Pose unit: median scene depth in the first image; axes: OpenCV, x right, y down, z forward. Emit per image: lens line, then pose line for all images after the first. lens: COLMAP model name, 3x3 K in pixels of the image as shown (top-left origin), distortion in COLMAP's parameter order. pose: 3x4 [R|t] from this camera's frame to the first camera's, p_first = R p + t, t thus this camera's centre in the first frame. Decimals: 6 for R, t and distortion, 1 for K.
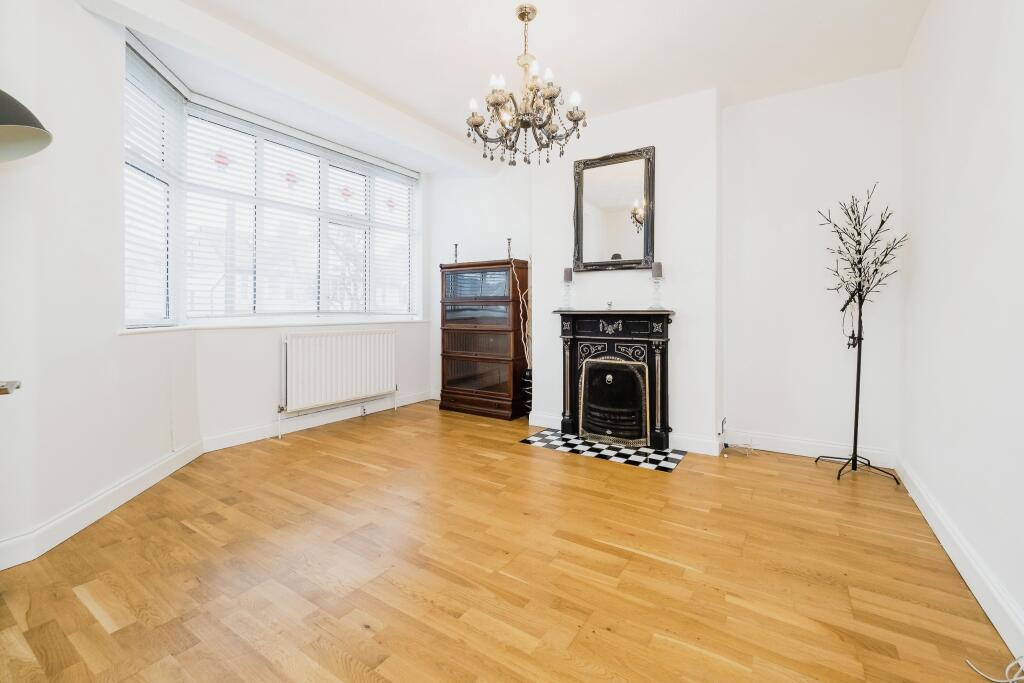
lens RADIAL K [[437.5, 0, 514.7], [0, 437.5, 318.8], [0, 0, 1]] dist [0.001354, -0.008200]
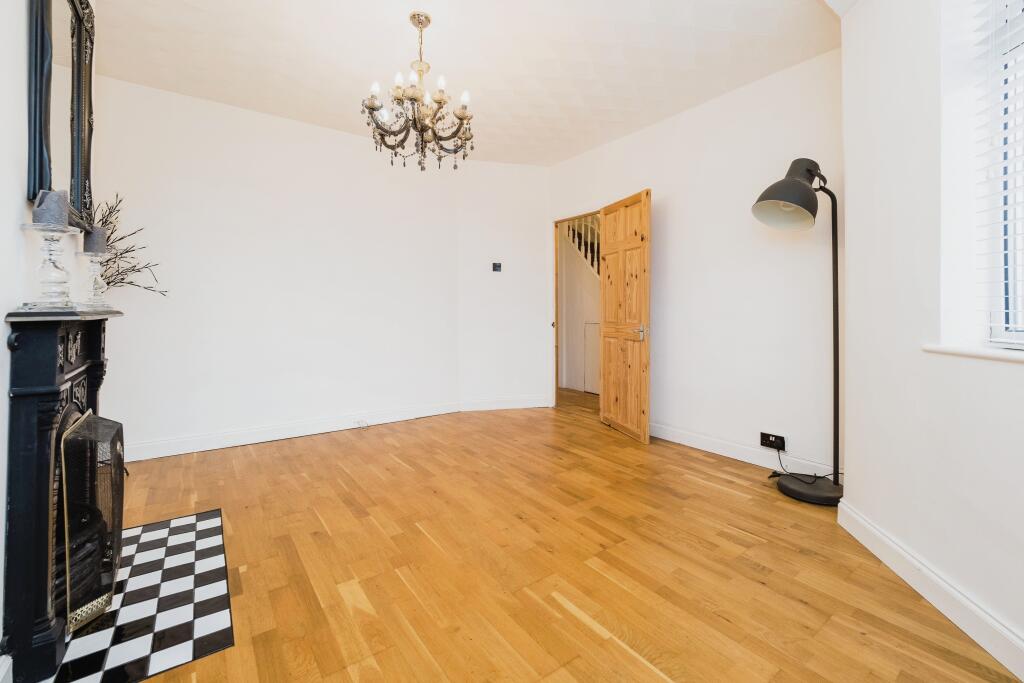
lens RADIAL K [[437.5, 0, 514.7], [0, 437.5, 318.8], [0, 0, 1]] dist [0.001354, -0.008200]
pose [[-0.934304, -0.011286, 0.356297, -0.542663], [-0.000281, 0.999522, 0.030925, -0.036789], [-0.356476, 0.028793, -0.933861, 1.887466]]
